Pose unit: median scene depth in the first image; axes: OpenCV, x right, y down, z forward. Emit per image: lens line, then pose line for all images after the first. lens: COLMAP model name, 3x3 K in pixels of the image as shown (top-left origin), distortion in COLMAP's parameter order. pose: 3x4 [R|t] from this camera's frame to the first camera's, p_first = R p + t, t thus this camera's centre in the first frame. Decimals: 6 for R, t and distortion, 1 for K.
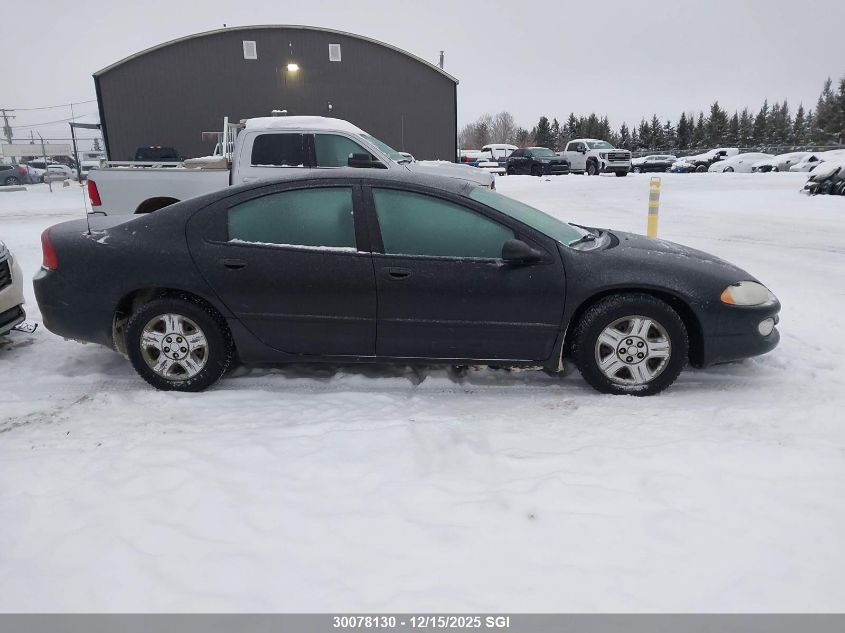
lens RADIAL K [[683.3, 0, 420.4], [0, 683.3, 315.4], [0, 0, 1]] dist [0.059572, -0.044930]
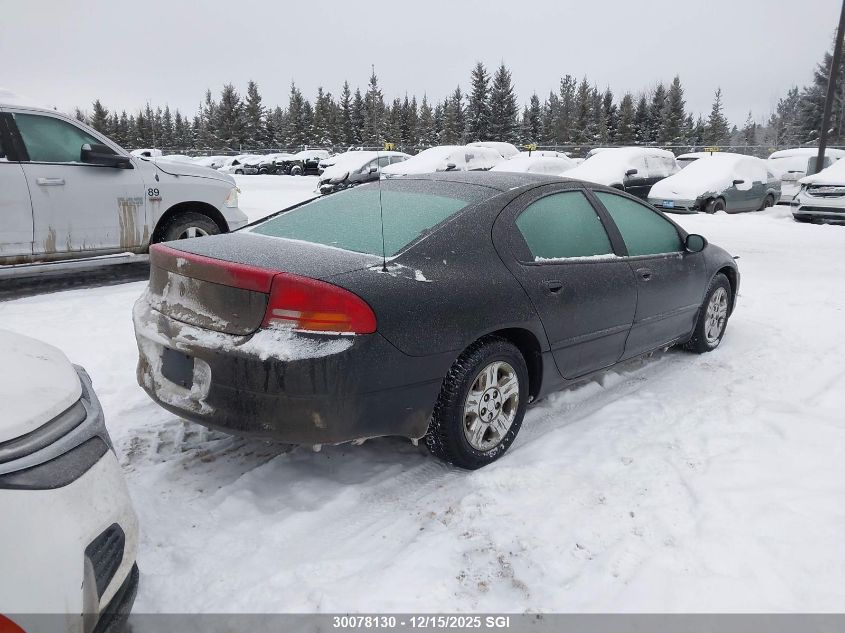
lens RADIAL K [[683.3, 0, 424.4], [0, 683.3, 315.9], [0, 0, 1]] dist [0.059572, -0.044930]
pose [[0.613272, -0.153470, 0.774819, -0.968784], [0.152924, 0.985452, 0.074151, -0.118528], [-0.774927, 0.073014, 0.627819, 0.571028]]
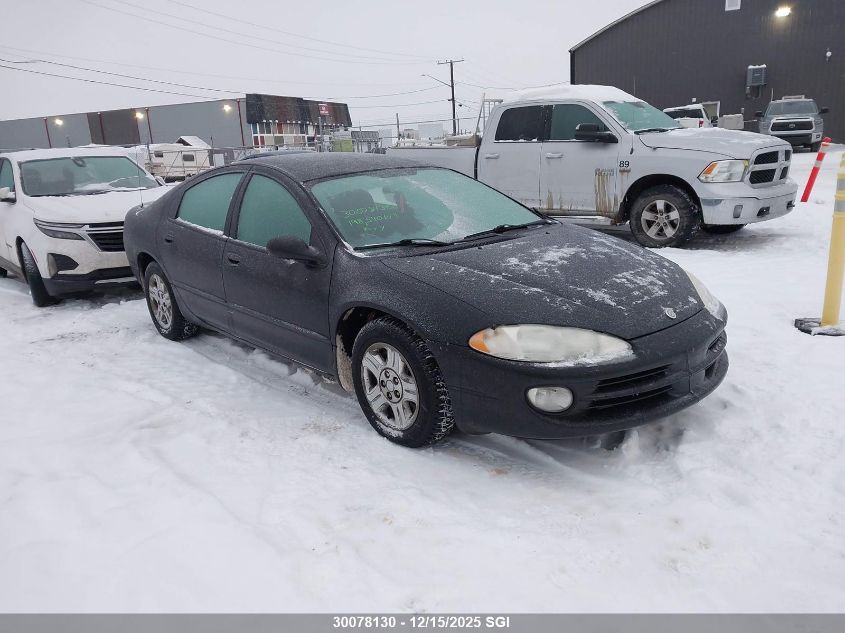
lens RADIAL K [[683.3, 0, 419.0], [0, 683.3, 321.3], [0, 0, 1]] dist [0.059572, -0.044930]
pose [[0.721784, 0.158907, -0.673629, 0.804581], [-0.121258, 0.987266, 0.102967, -0.102465], [0.681413, 0.007363, 0.731862, 0.412031]]
